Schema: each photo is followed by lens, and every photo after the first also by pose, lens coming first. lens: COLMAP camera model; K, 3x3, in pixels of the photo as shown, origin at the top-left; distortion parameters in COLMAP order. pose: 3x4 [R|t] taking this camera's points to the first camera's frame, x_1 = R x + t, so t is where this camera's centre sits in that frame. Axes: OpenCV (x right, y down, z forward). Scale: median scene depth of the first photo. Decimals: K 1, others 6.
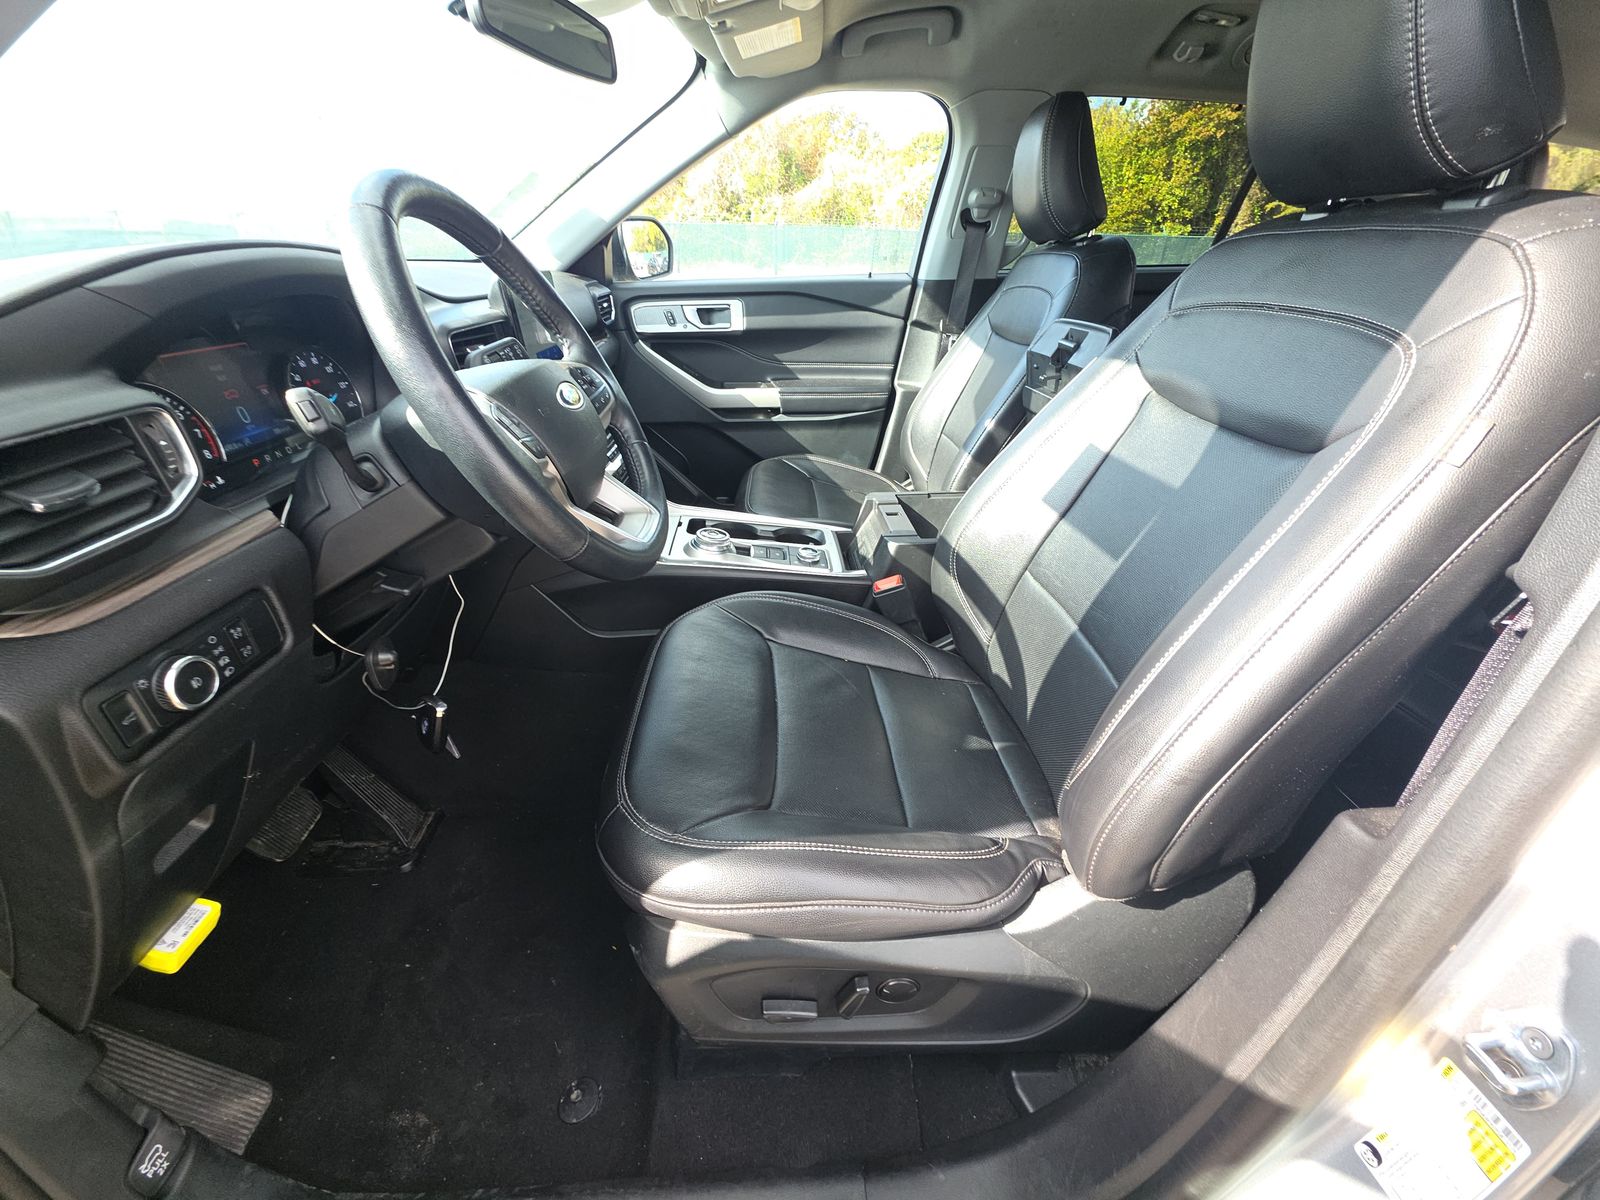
lens RADIAL K [[639.1, 0, 805.1], [0, 639.1, 601.1], [0, 0, 1]] dist [0.009270, 0.000102]
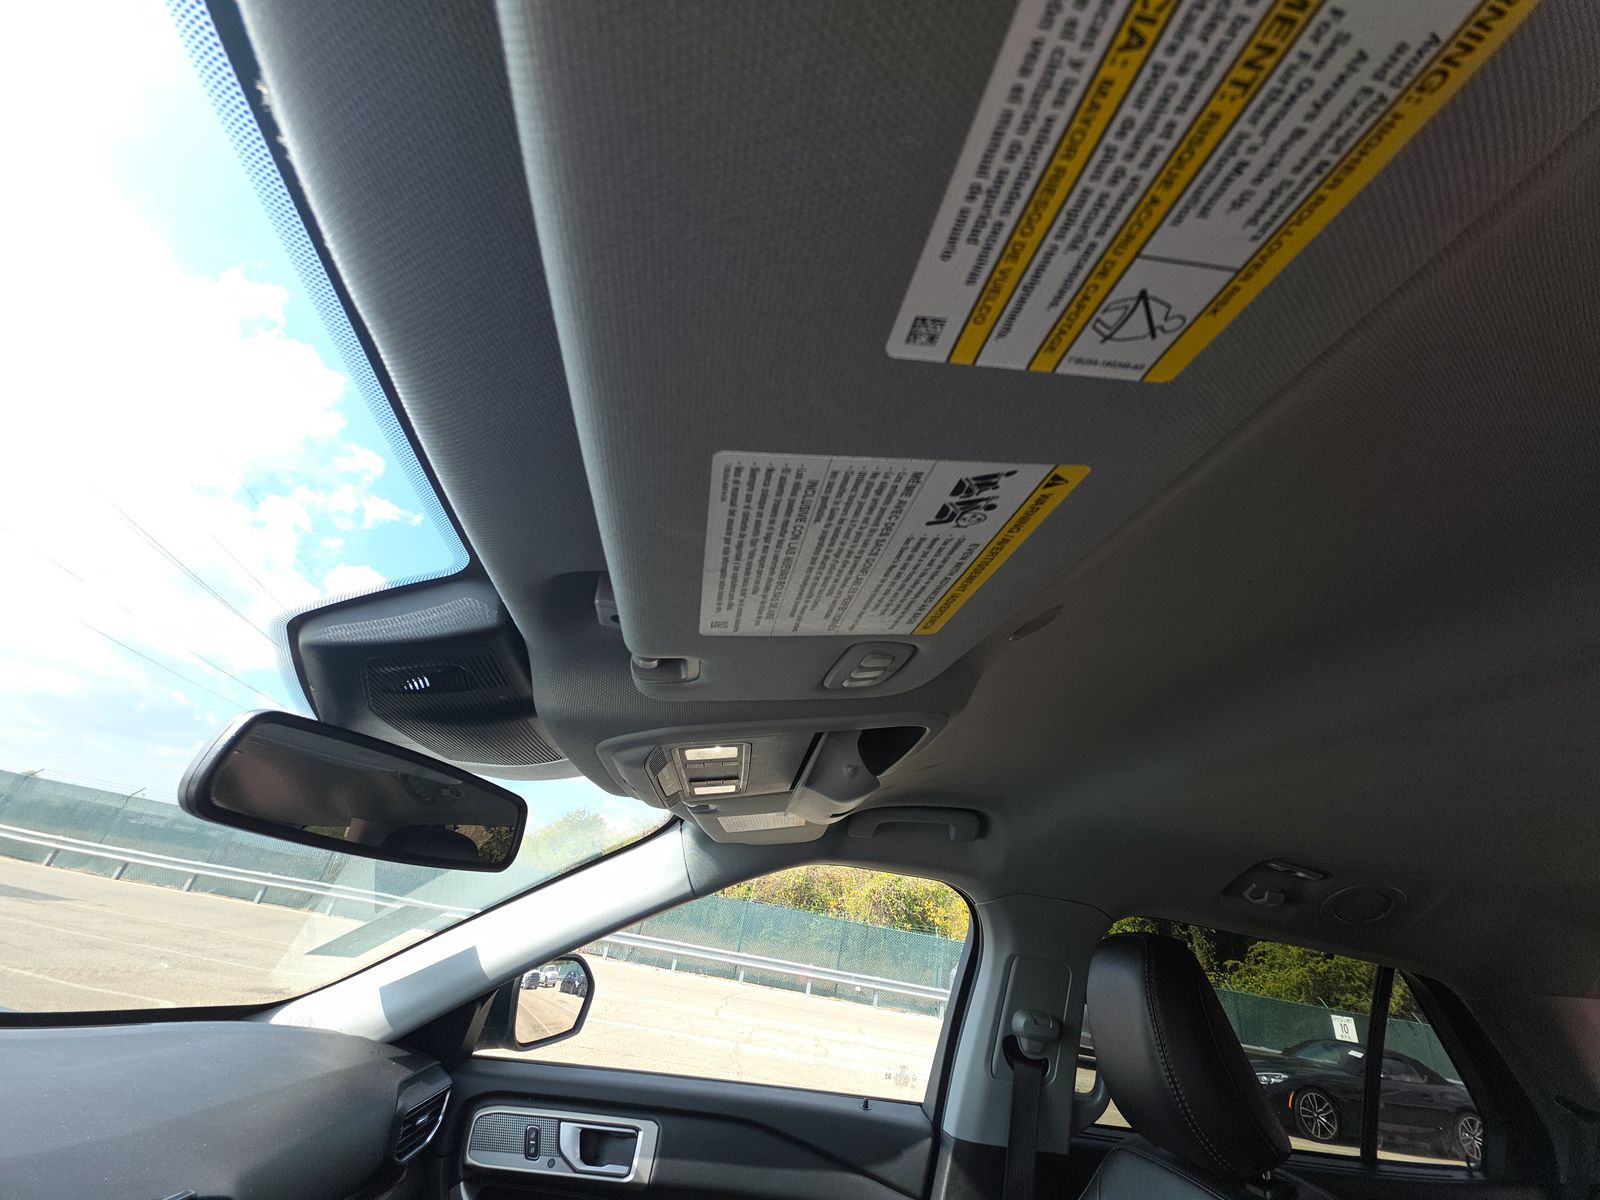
lens RADIAL K [[639.1, 0, 801.1], [0, 639.1, 604.5], [0, 0, 1]] dist [0.009270, 0.000102]
pose [[0.990315, 0.136867, -0.023333, -0.018631], [-0.097562, 0.566410, -0.818329, -0.274898], [-0.098786, 0.812679, 0.574277, 0.238340]]
